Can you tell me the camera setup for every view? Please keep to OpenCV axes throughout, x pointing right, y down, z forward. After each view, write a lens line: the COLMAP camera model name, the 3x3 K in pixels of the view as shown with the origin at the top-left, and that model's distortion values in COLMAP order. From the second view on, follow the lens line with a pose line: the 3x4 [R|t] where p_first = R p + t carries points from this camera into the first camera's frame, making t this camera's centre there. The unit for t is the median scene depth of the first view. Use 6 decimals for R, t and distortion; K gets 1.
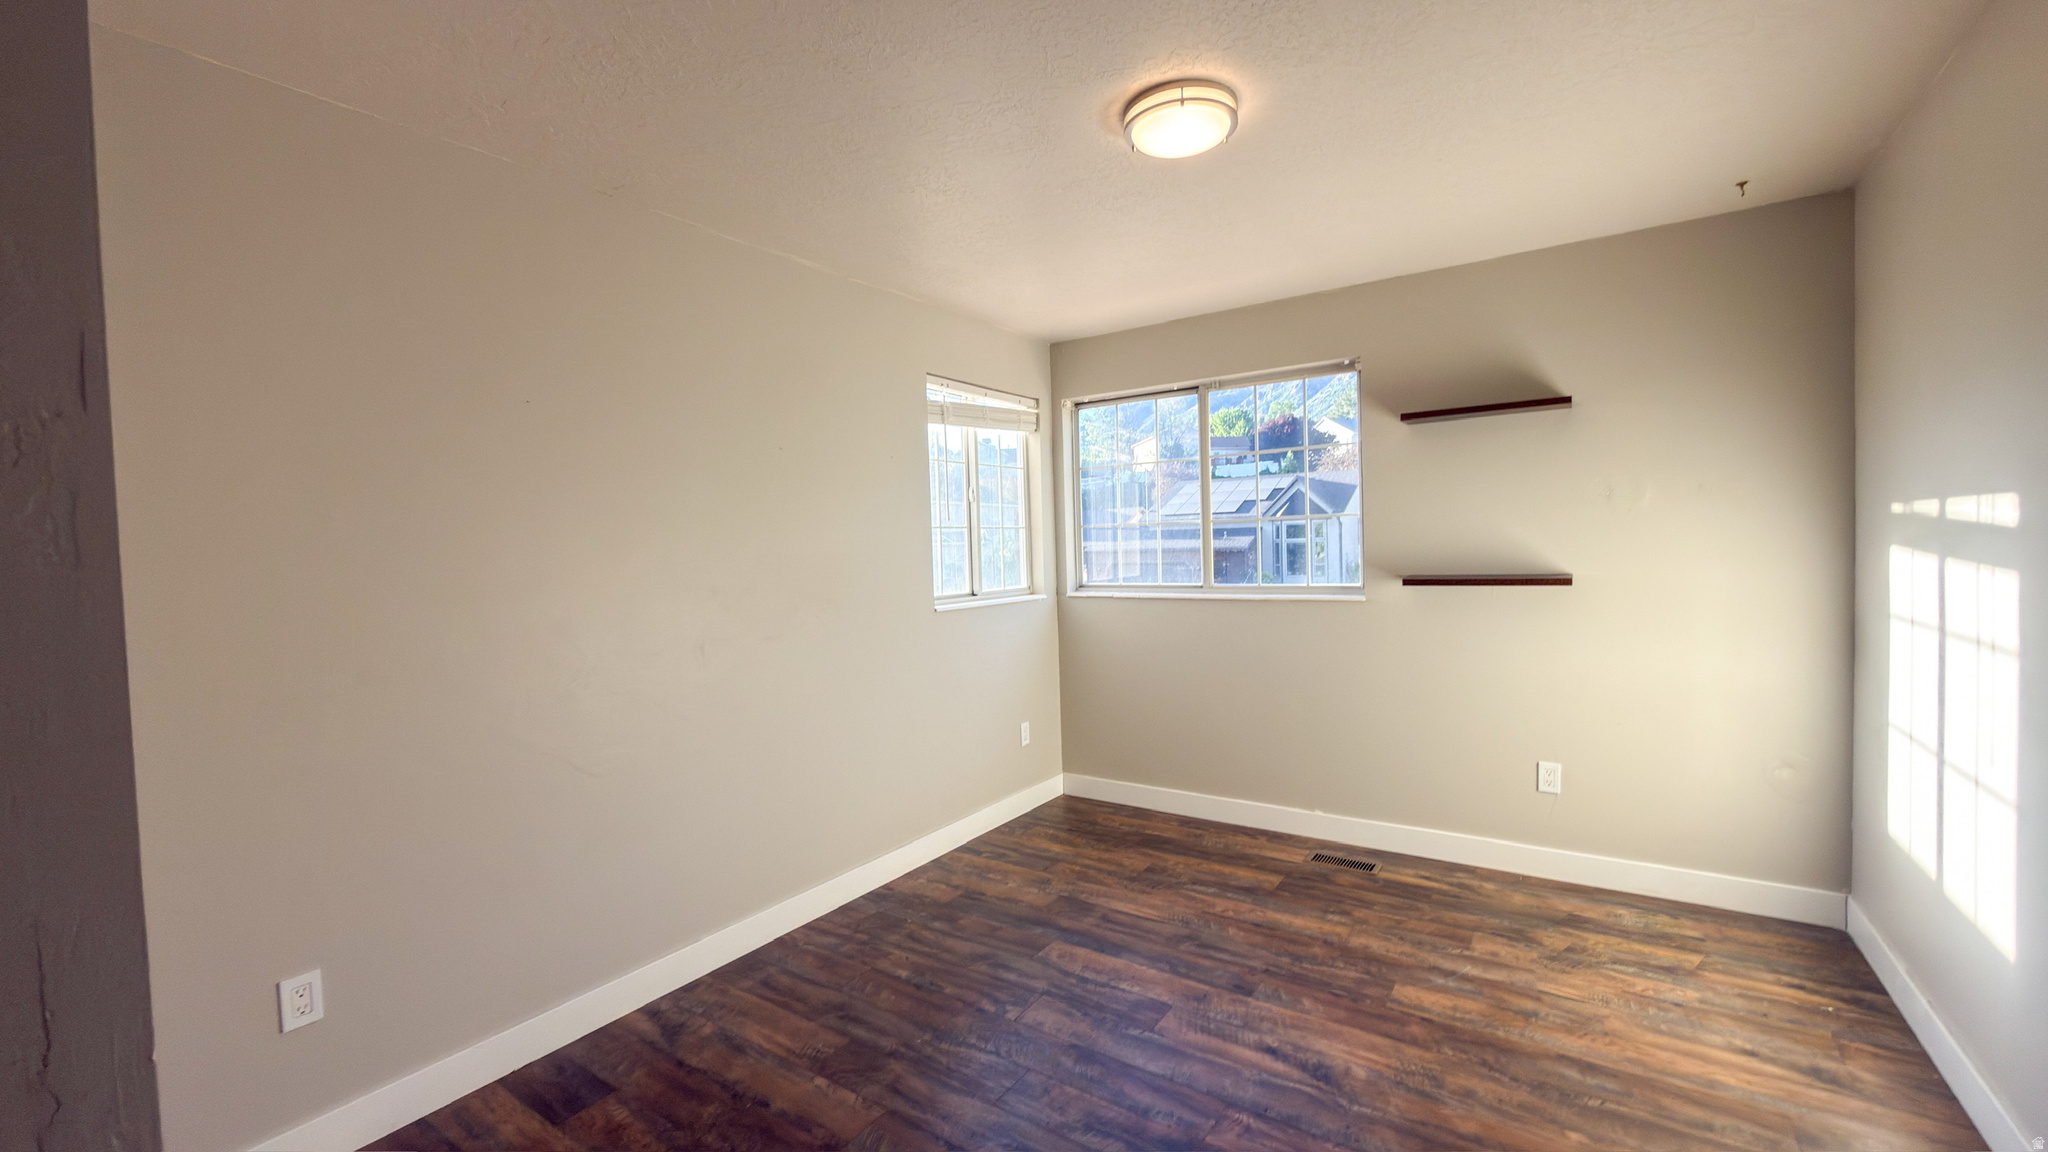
lens RADIAL K [[816.6, 0, 1022.4], [0, 816.6, 574.3], [0, 0, 1]] dist [0.000512, -0.000058]
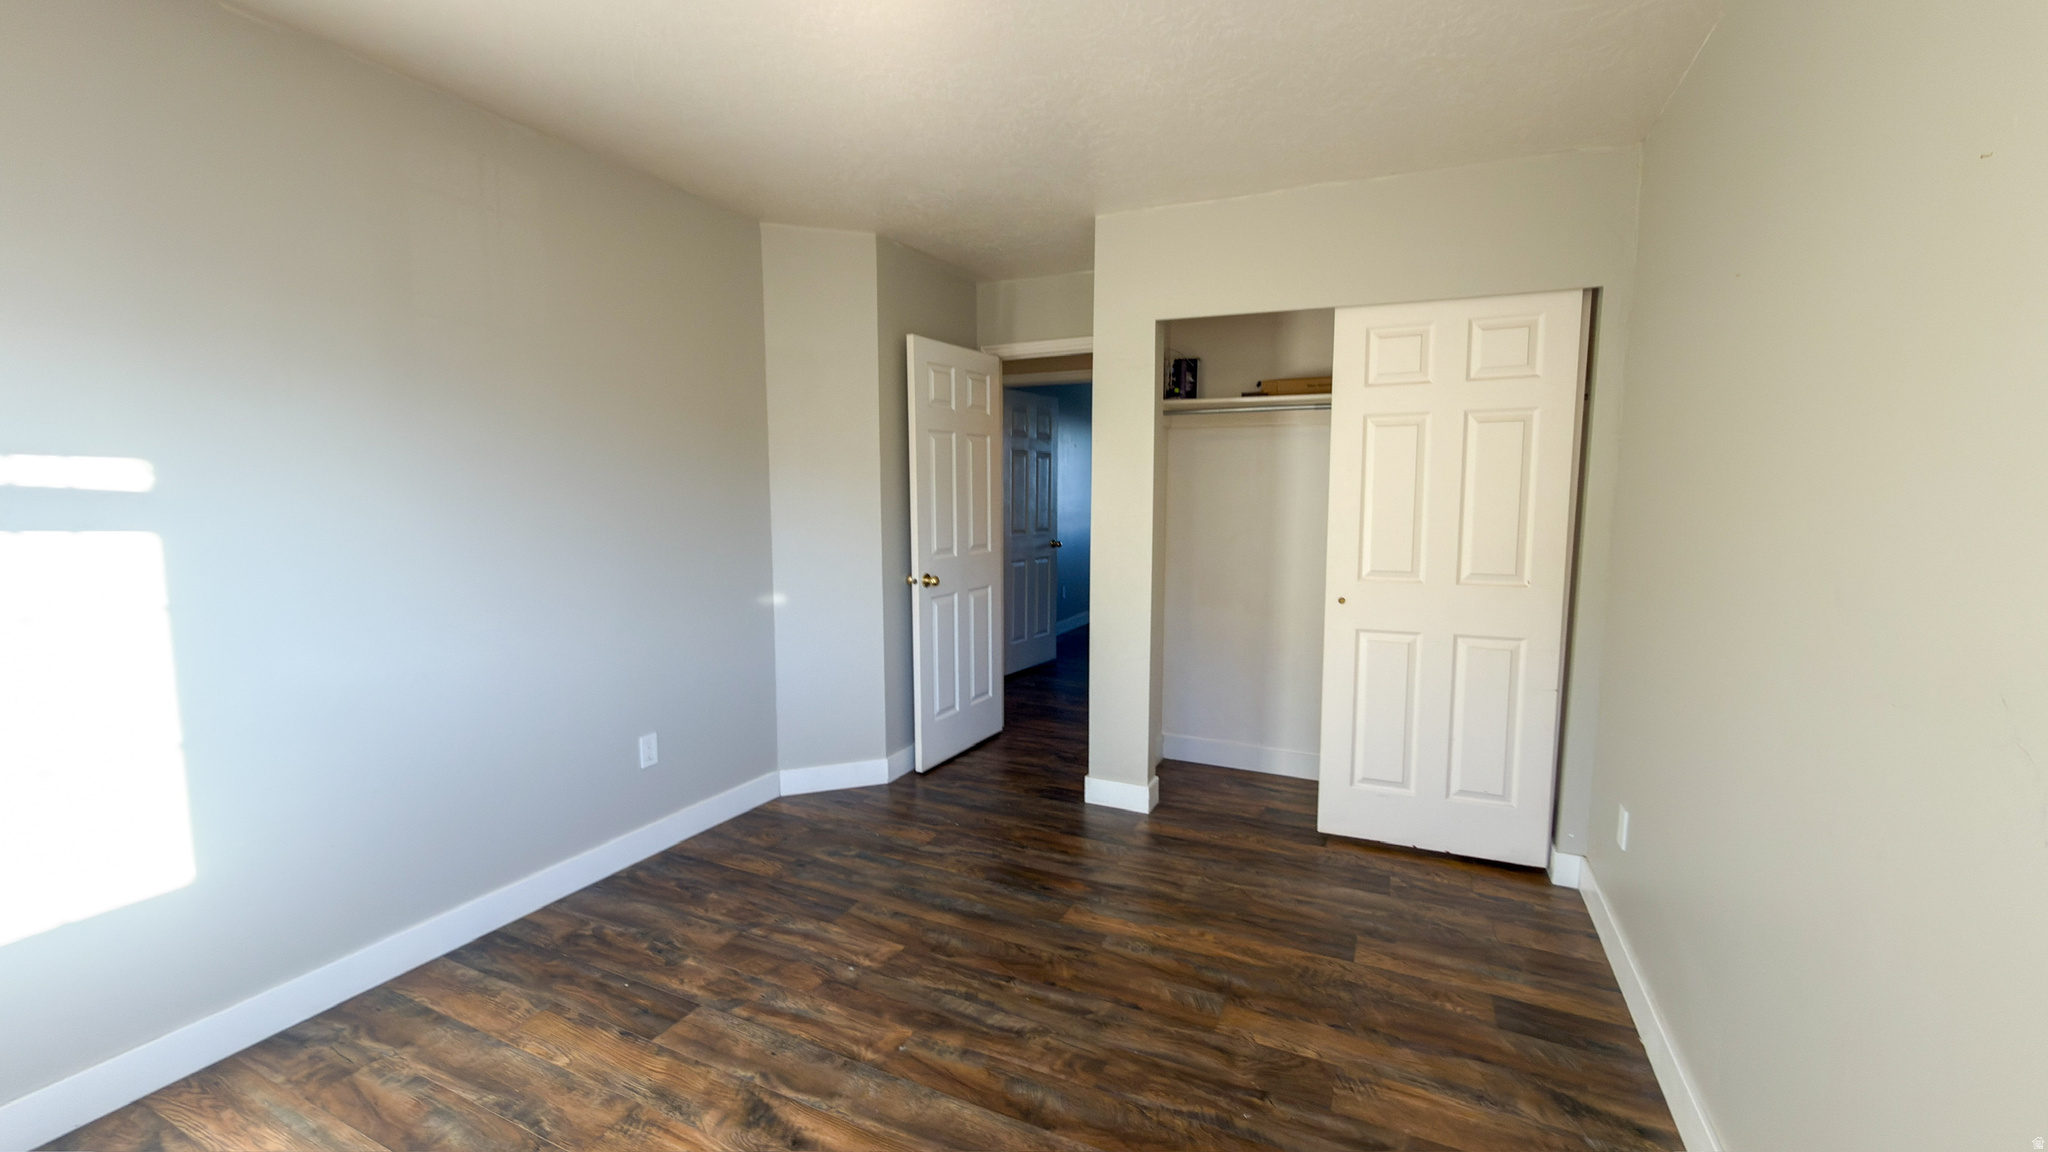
lens RADIAL K [[816.6, 0, 1023.8], [0, 816.6, 577.3], [0, 0, 1]] dist [0.000512, -0.000058]
pose [[-0.986375, 0.044555, -0.158362, 0.207243], [0.021980, 0.989687, 0.141548, -0.061950], [0.163035, 0.136139, -0.977183, 1.866005]]
